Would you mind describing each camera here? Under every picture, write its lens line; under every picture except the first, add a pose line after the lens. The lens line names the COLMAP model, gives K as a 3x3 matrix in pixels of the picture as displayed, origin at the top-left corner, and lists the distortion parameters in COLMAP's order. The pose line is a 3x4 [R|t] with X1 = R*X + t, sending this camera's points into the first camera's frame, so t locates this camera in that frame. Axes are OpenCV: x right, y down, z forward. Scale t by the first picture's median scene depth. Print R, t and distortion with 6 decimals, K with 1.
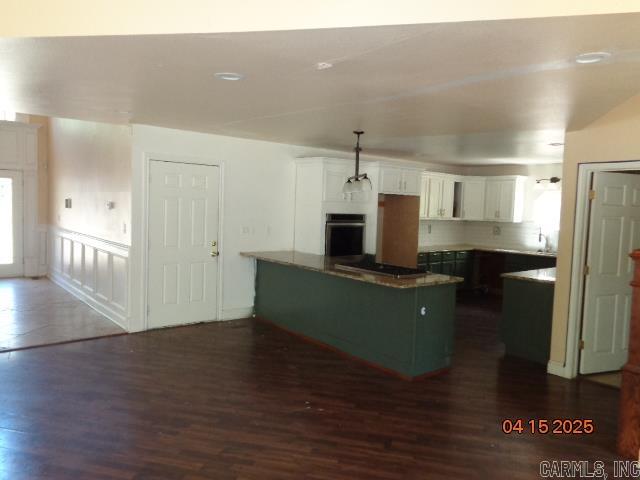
lens RADIAL K [[481.1, 0, 320.5], [0, 481.1, 241.4], [0, 0, 1]] dist [0.012385, 0.002889]
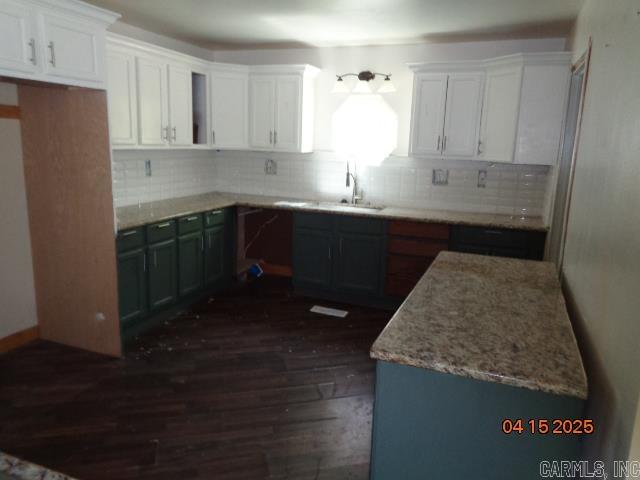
lens RADIAL K [[481.1, 0, 322.0], [0, 481.1, 240.9], [0, 0, 1]] dist [0.012385, 0.002889]
pose [[0.864602, -0.104935, 0.491378, 0.133182], [0.029733, 0.986920, 0.158444, -0.025667], [-0.501578, -0.122381, 0.856413, 0.488749]]
